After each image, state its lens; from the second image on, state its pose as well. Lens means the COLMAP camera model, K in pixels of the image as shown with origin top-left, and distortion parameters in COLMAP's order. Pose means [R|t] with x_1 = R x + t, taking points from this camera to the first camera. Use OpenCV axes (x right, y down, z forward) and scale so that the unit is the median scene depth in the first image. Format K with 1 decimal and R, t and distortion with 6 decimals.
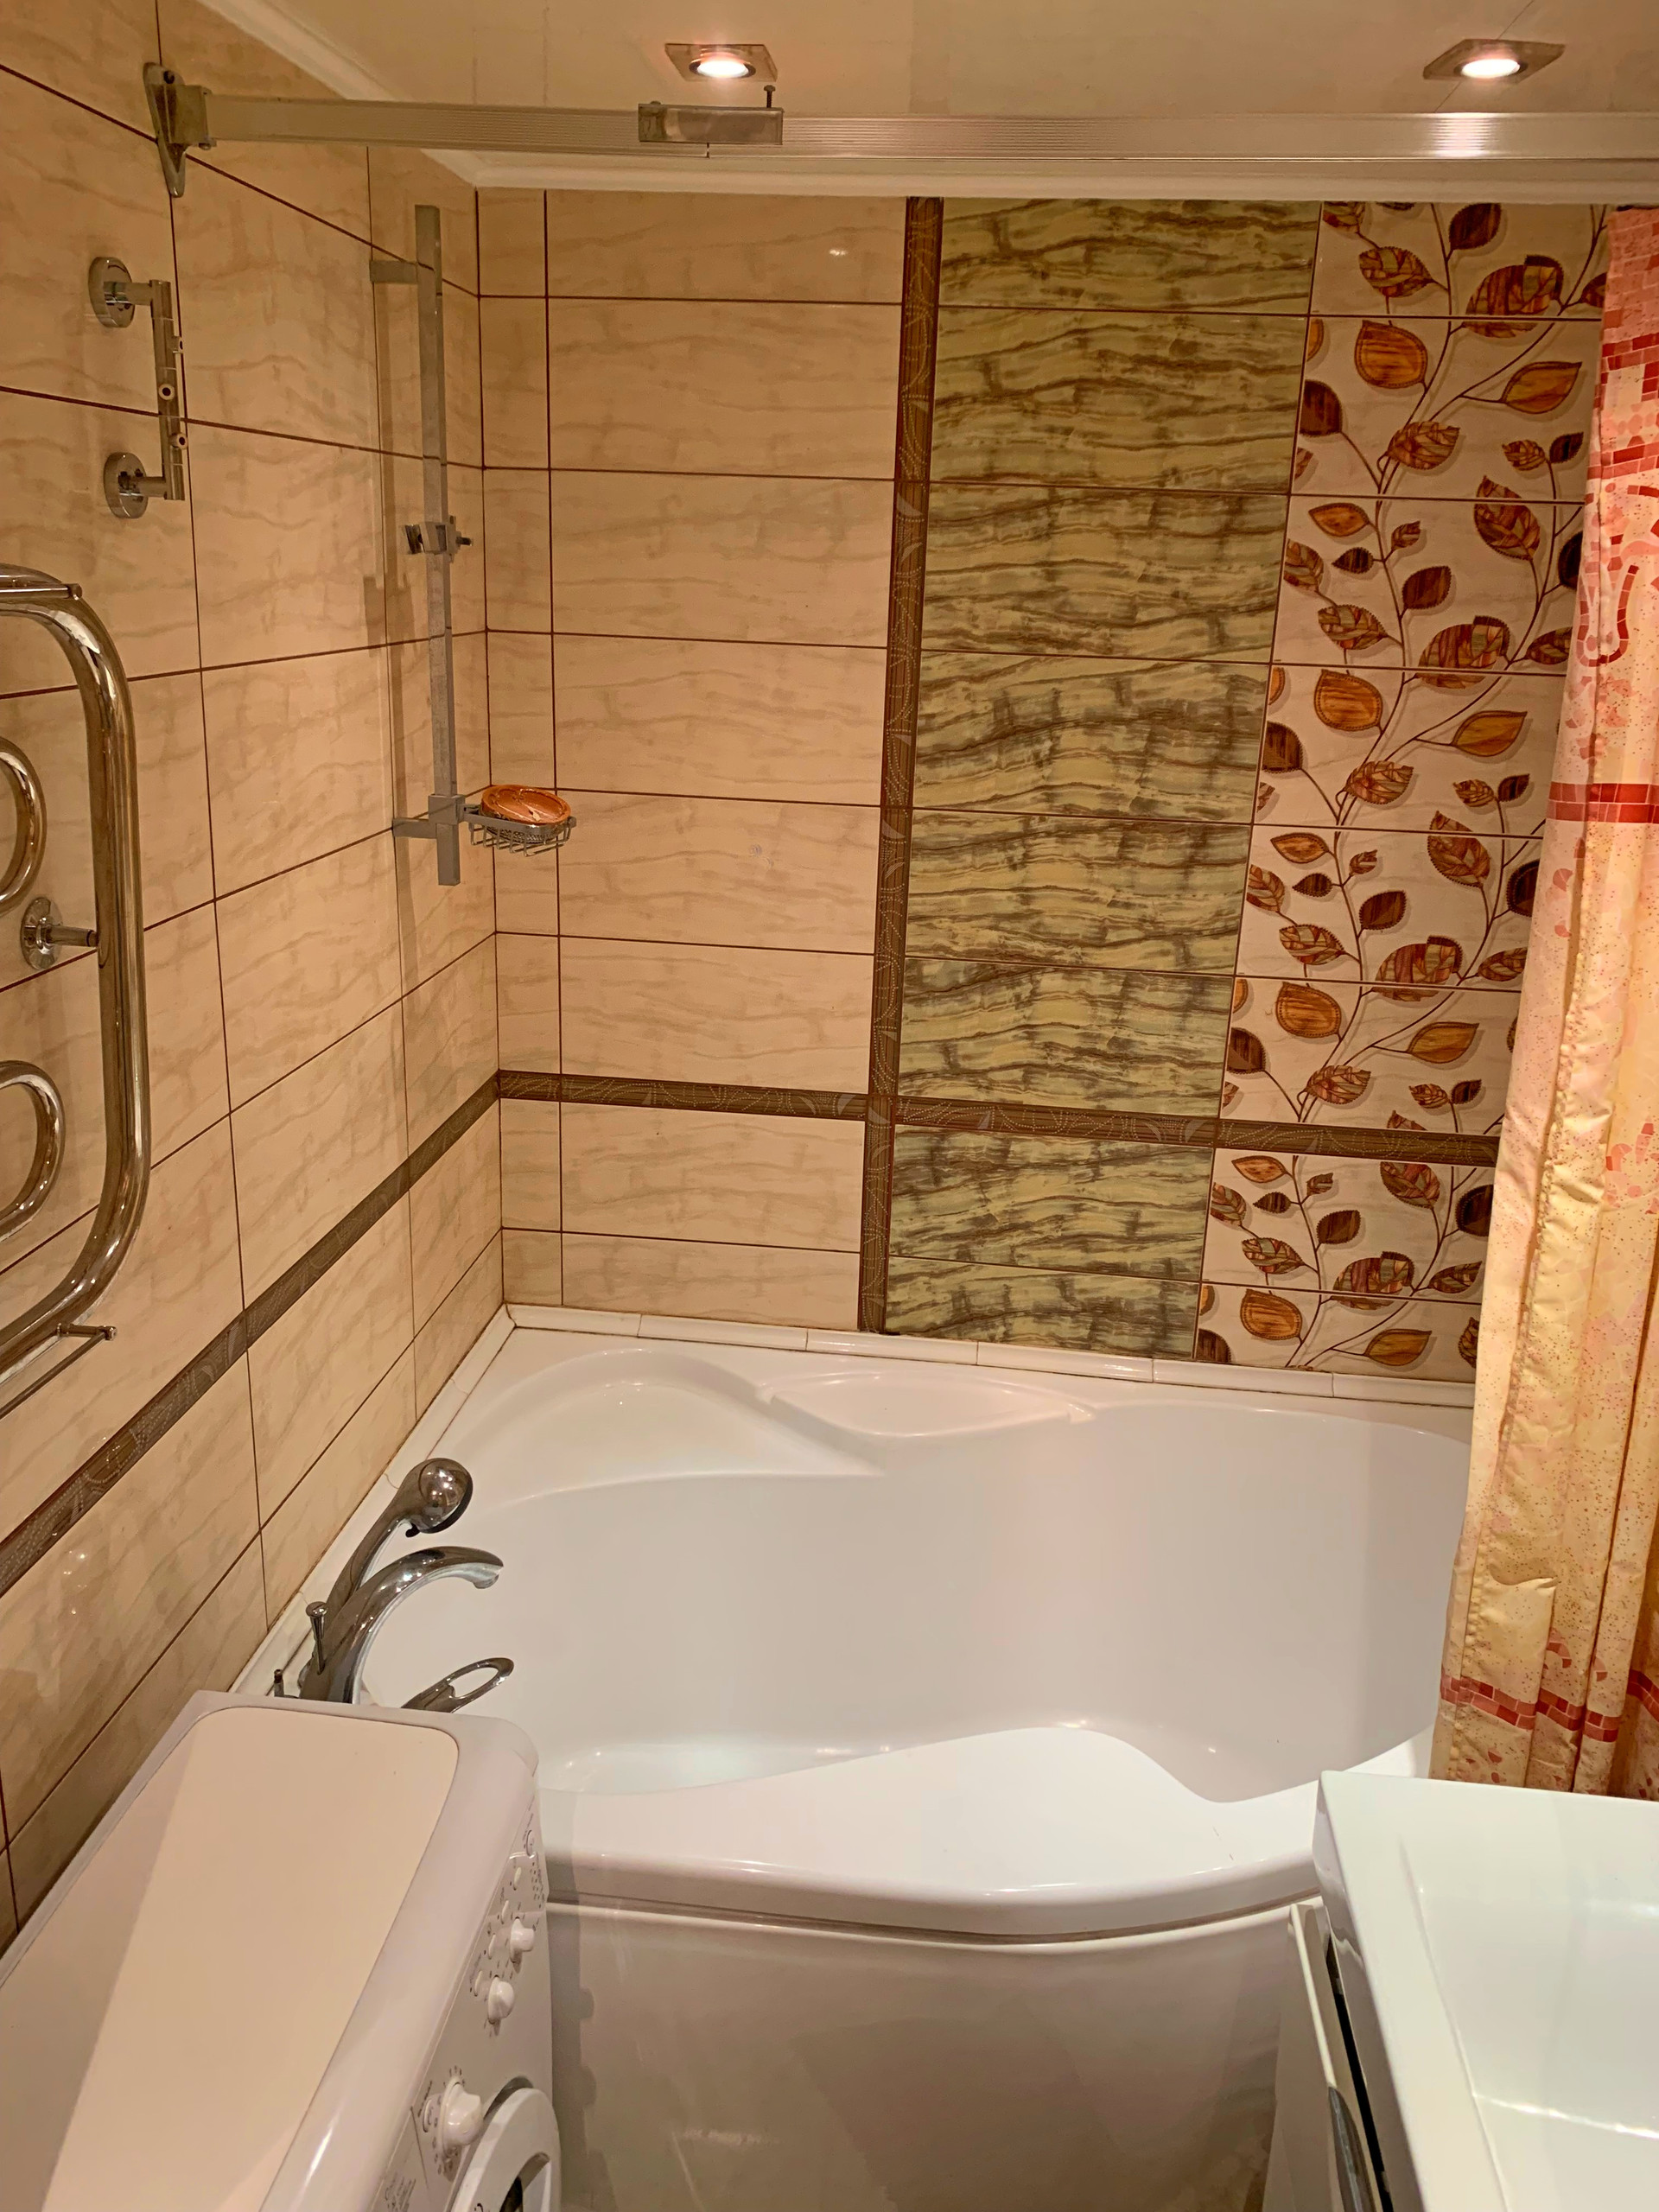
lens RADIAL K [[1700.1, 0, 821.4], [0, 1700.1, 1067.8], [0, 0, 1]] dist [0.022376, -0.021255]
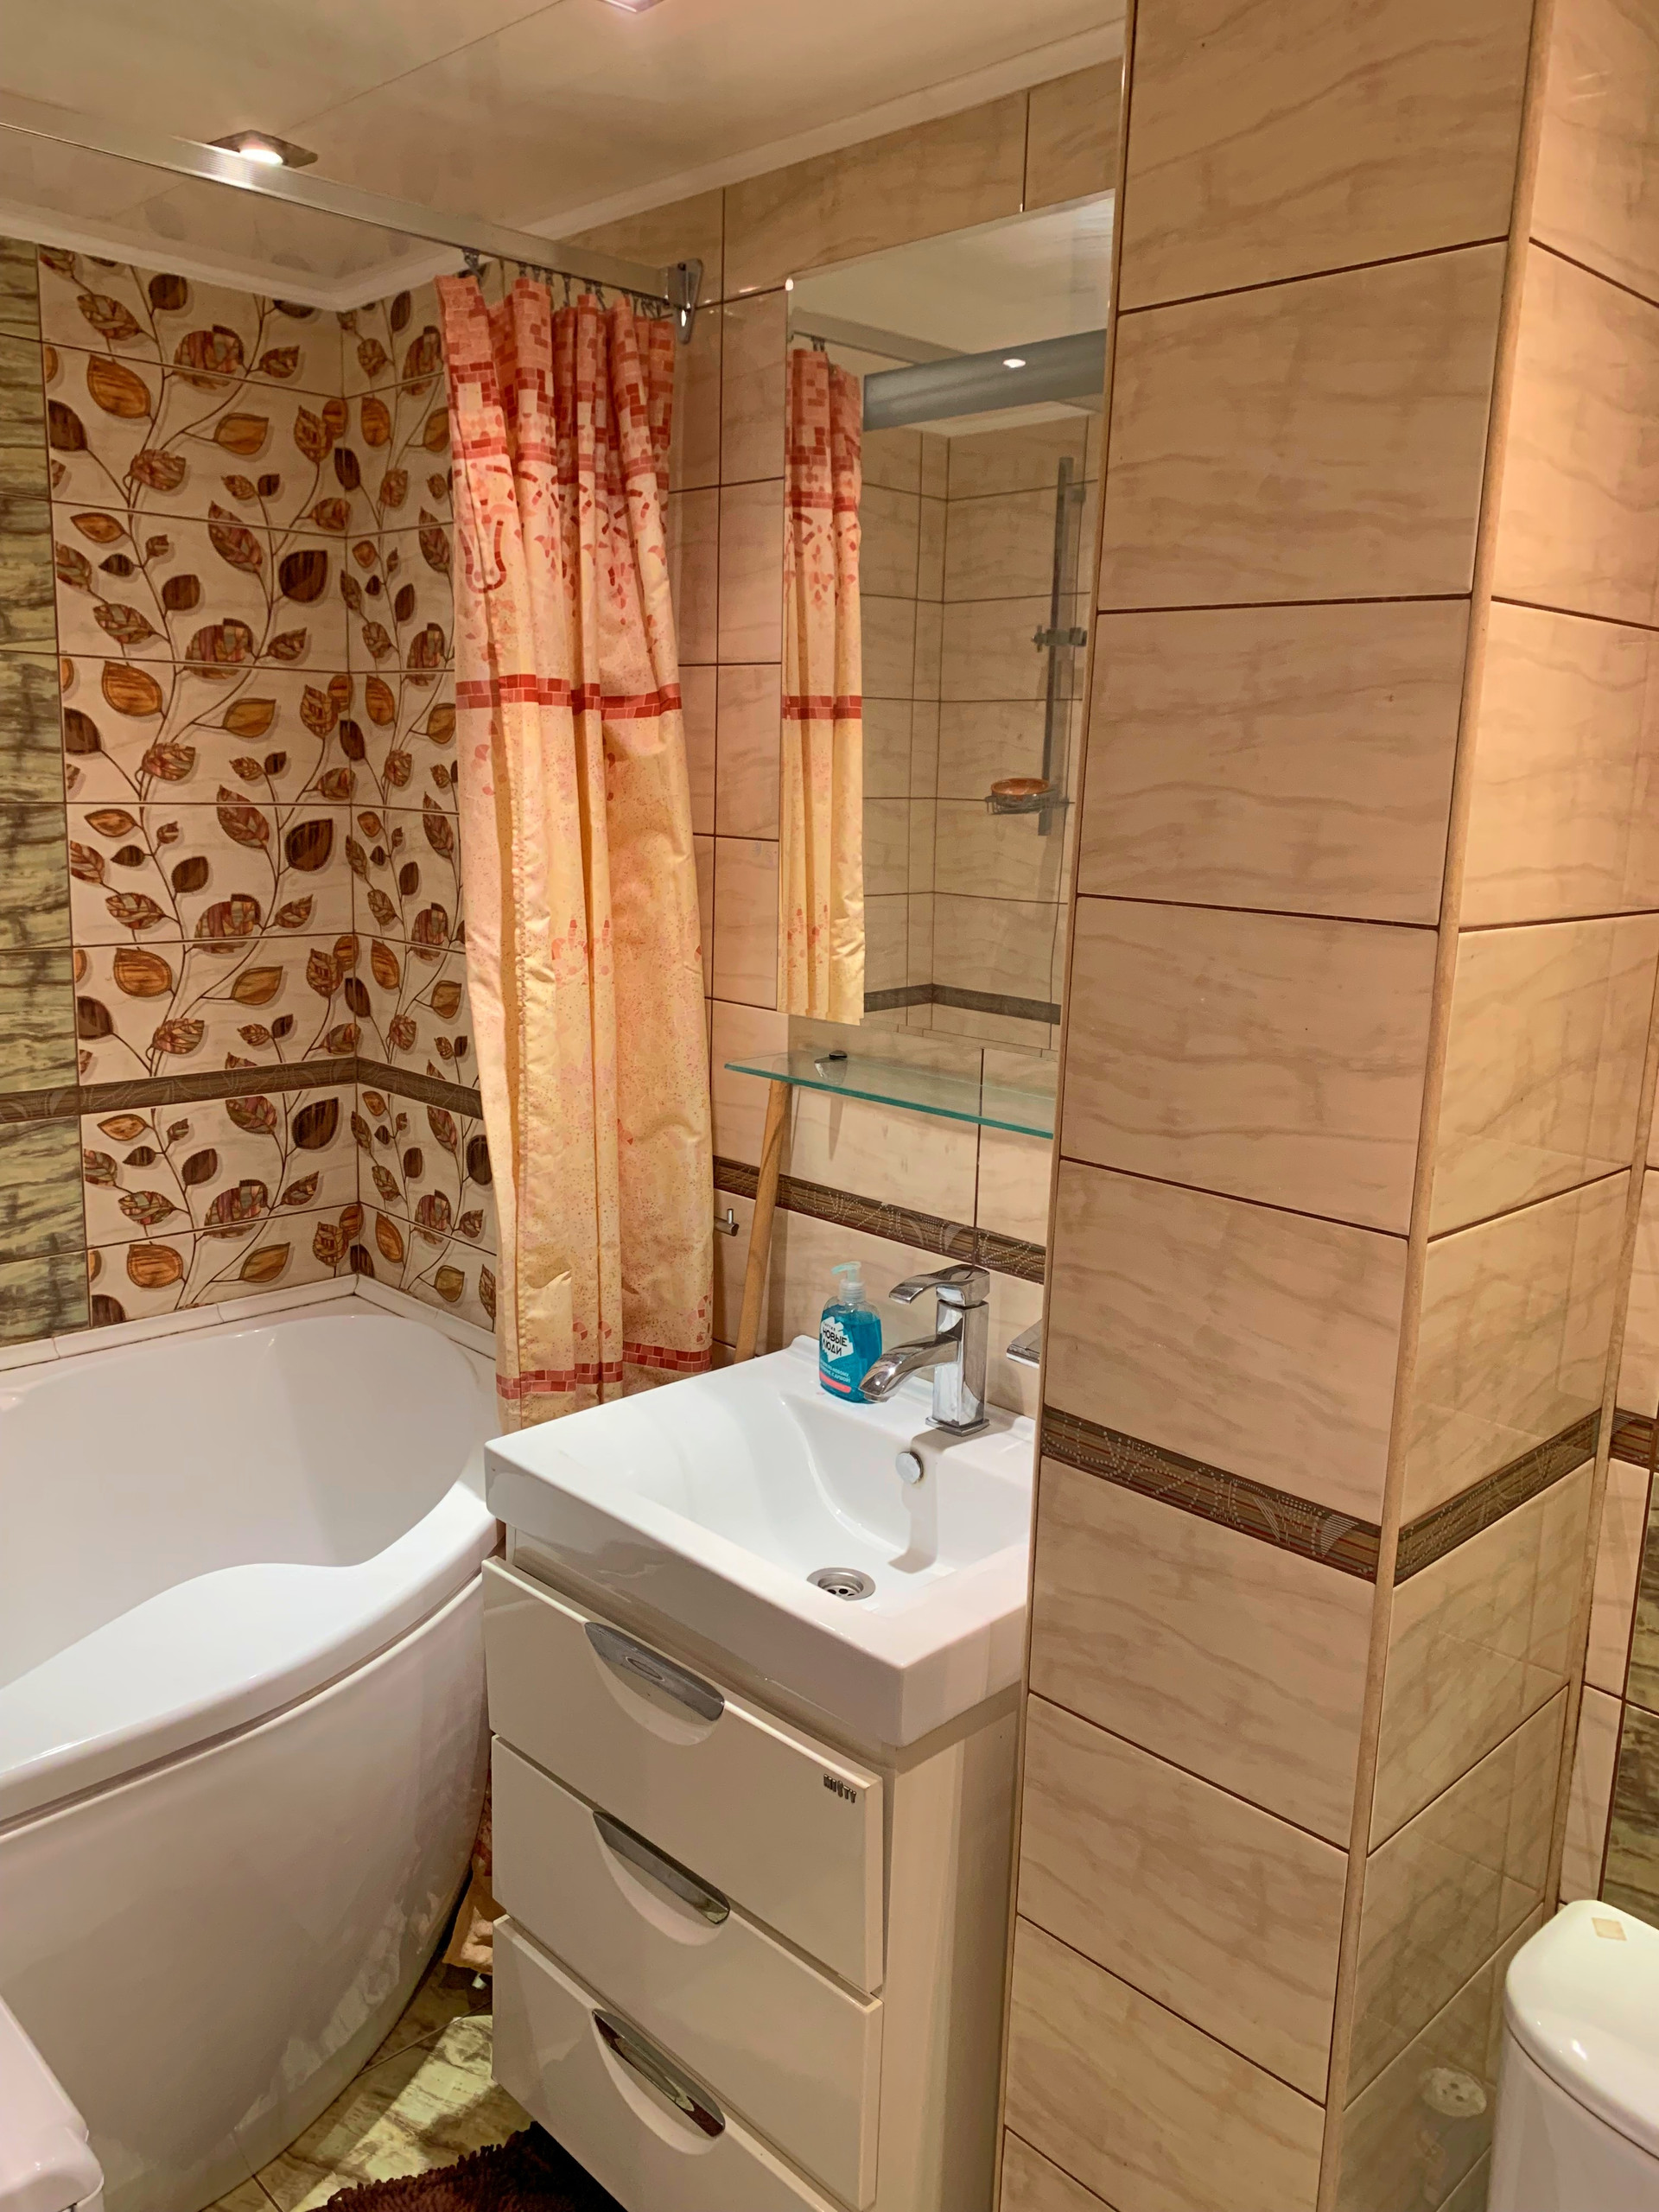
lens RADIAL K [[1700.1, 0, 816.4], [0, 1700.1, 1085.0], [0, 0, 1]] dist [0.022376, -0.021255]
pose [[0.623232, -0.157853, 0.765941, -0.317538], [0.220651, 0.975118, 0.021423, 0.116985], [-0.750264, 0.155654, 0.642554, -0.025459]]
